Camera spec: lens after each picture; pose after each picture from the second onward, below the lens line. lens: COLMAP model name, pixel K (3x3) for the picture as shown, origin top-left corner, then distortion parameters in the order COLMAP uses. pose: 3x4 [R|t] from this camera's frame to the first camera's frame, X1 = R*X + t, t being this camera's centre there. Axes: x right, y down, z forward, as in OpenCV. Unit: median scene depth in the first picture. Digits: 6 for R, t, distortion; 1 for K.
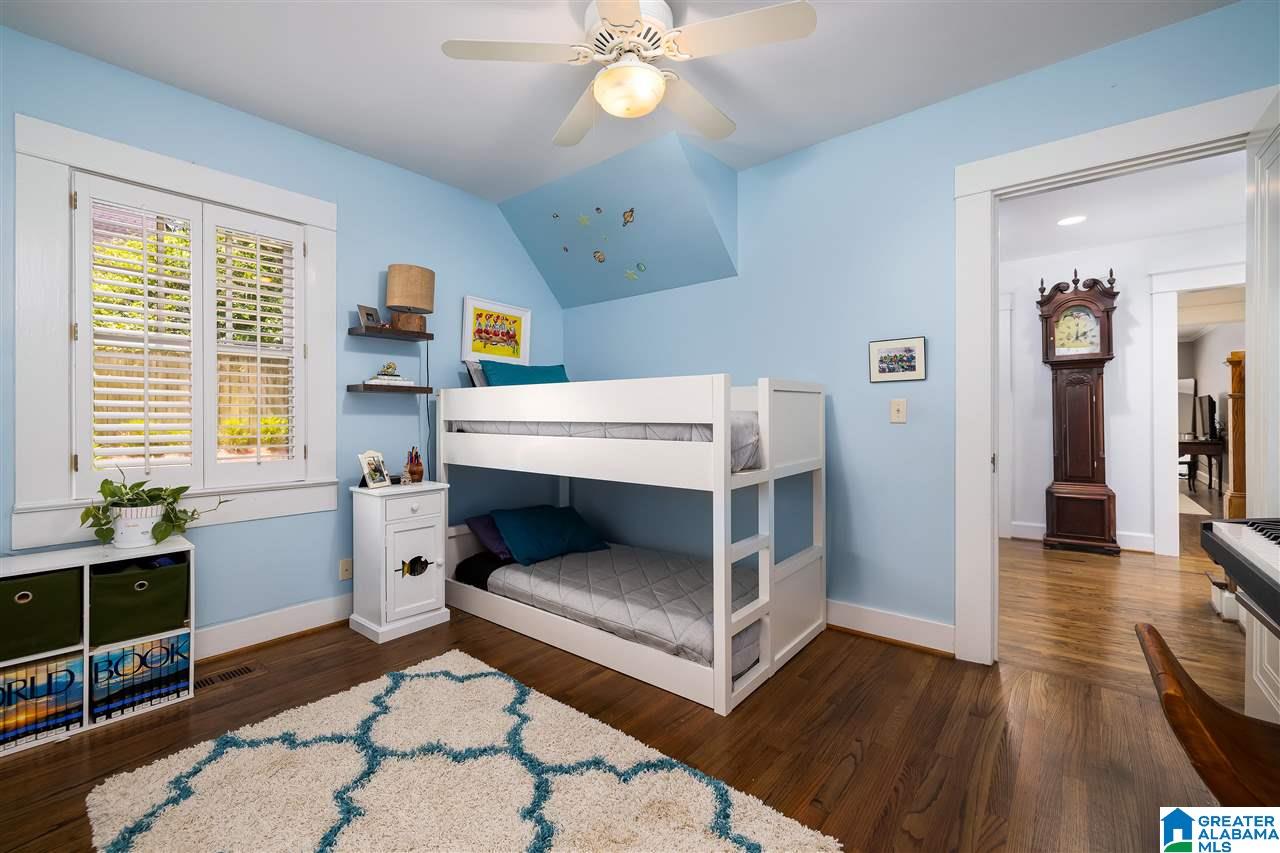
lens RADIAL K [[544.8, 0, 636.5], [0, 544.8, 413.9], [0, 0, 1]] dist [-0.000416, 0.000226]
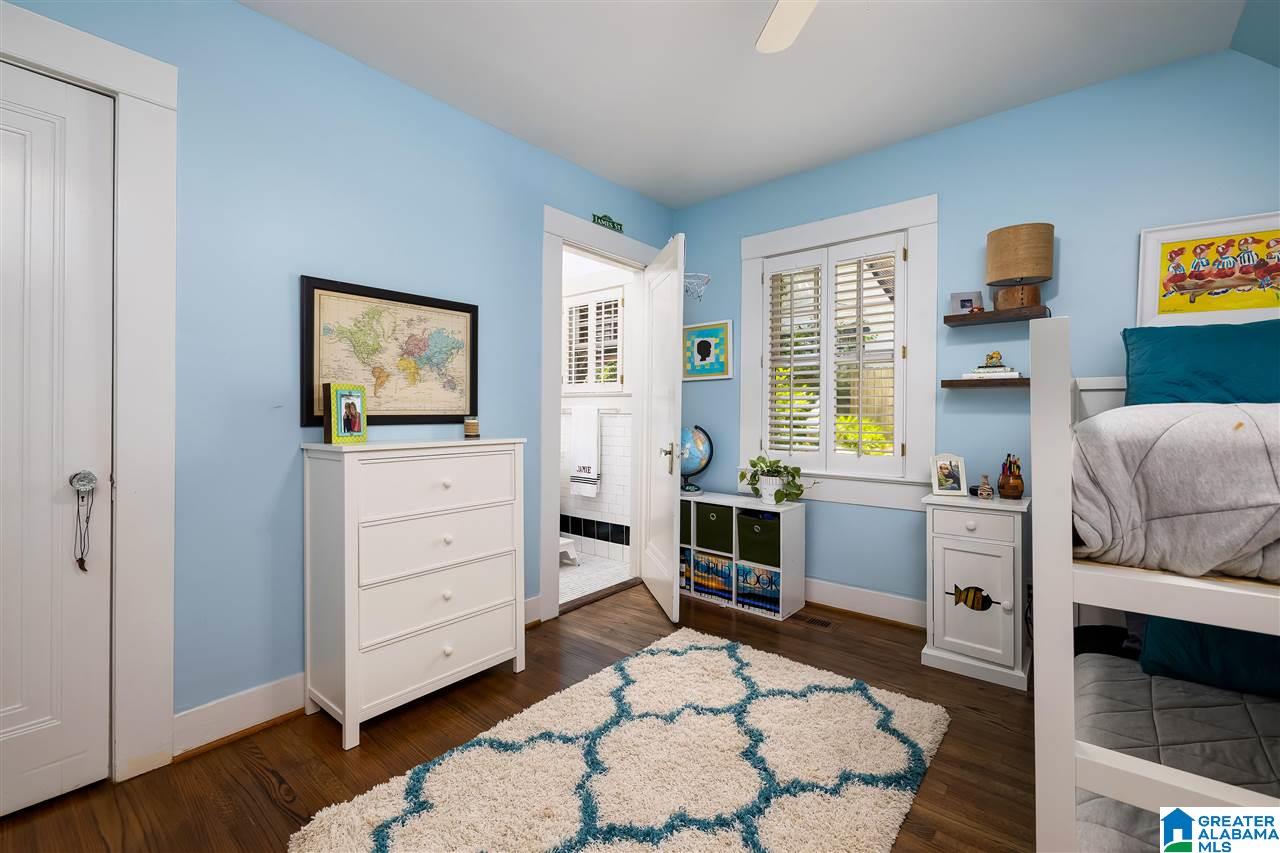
lens RADIAL K [[544.8, 0, 636.5], [0, 544.8, 413.9], [0, 0, 1]] dist [-0.000416, 0.000226]
pose [[-0.013531, 0.000906, -0.999908, 0.534558], [0.001544, 0.999998, 0.000886, -0.000195], [0.999907, -0.001532, -0.013532, 0.632999]]
